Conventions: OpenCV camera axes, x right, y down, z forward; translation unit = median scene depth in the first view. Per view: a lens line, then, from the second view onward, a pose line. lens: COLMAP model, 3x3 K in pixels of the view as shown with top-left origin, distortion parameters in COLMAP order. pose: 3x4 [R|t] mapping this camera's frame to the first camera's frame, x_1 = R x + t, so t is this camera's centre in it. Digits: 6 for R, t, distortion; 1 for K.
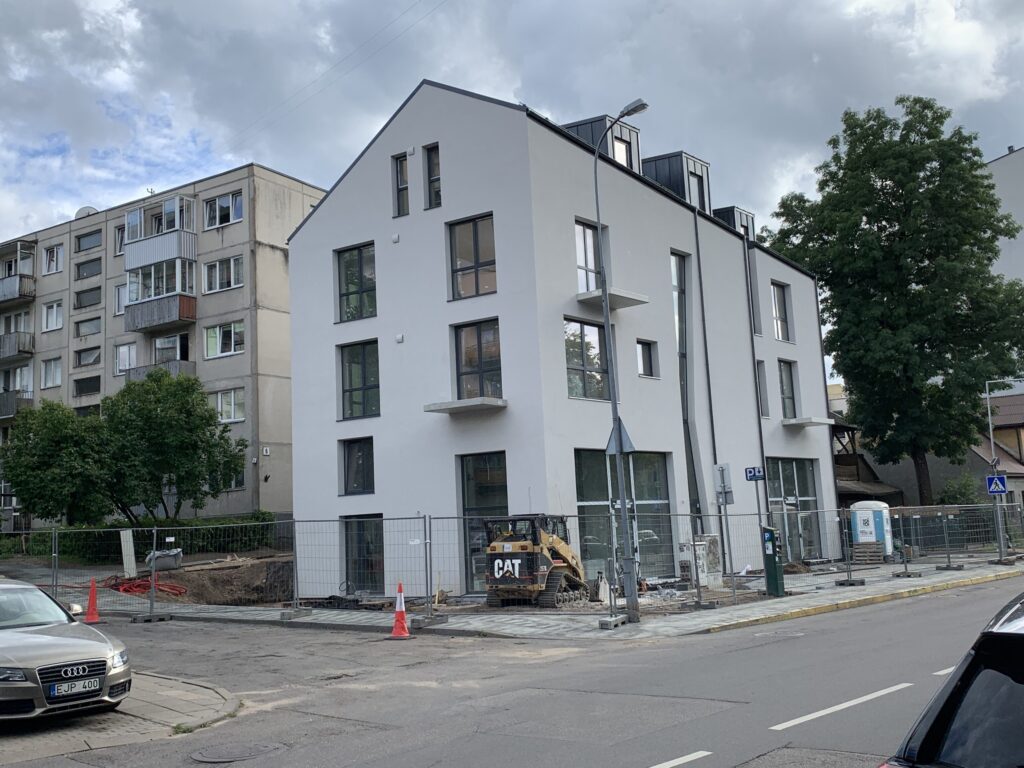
lens RADIAL K [[1009.2, 0, 514.8], [0, 1009.2, 381.9], [0, 0, 1]] dist [0.032124, 0.000000]
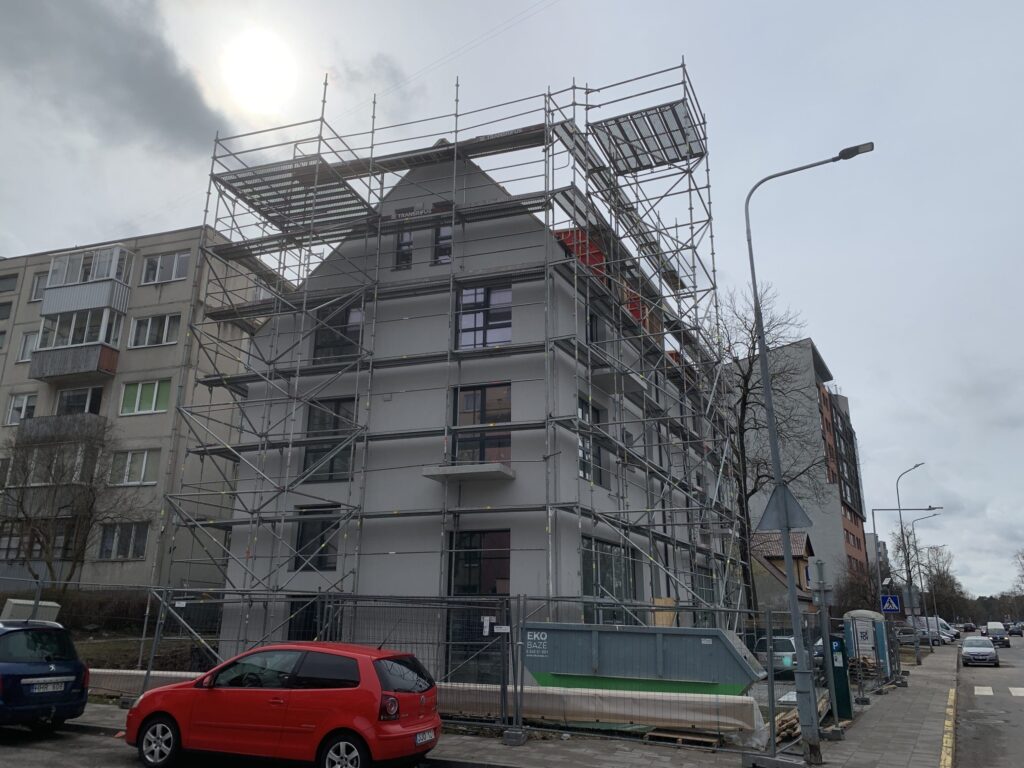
lens RADIAL K [[766.6, 0, 512.0], [0, 766.6, 382.3], [0, 0, 1]] dist [0.014110, -0.003937]
pose [[0.965999, 0.125951, 0.225791, -0.118837], [-0.087231, 0.980882, -0.173957, 0.039453], [-0.243384, 0.148347, 0.958518, 0.223218]]
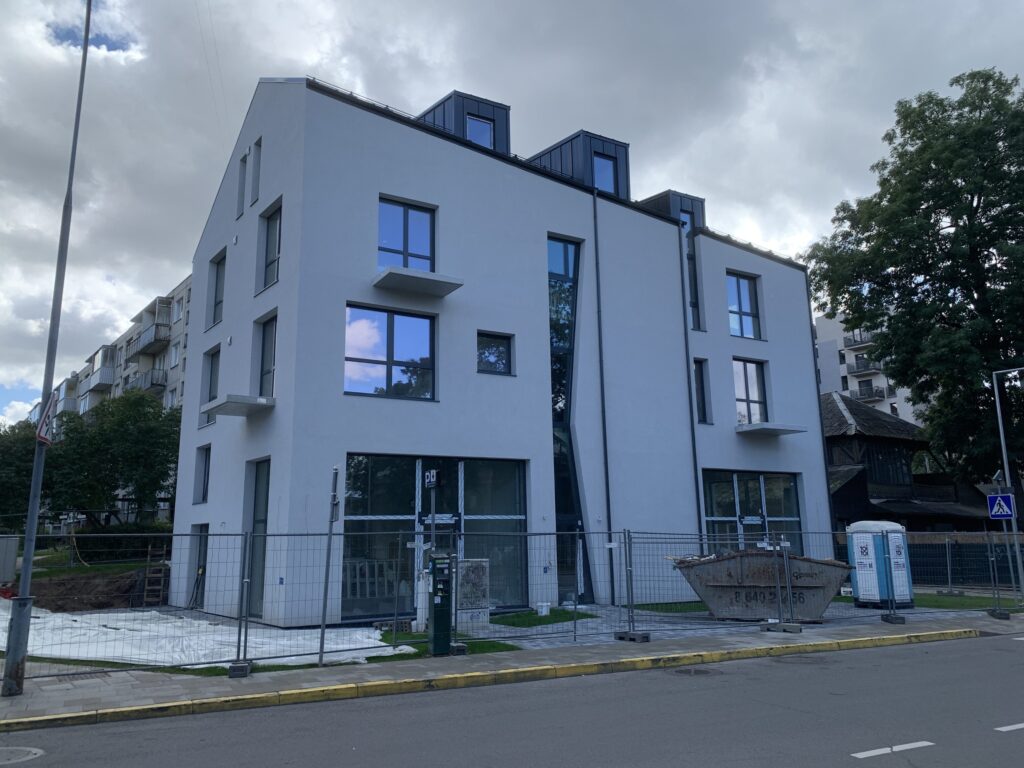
lens RADIAL K [[766.6, 0, 511.0], [0, 766.6, 383.0], [0, 0, 1]] dist [0.014110, -0.003937]
pose [[0.941509, -0.032995, -0.335367, 0.276046], [0.016298, 0.998489, -0.052482, 0.028617], [0.336592, 0.043947, 0.940624, 0.284191]]
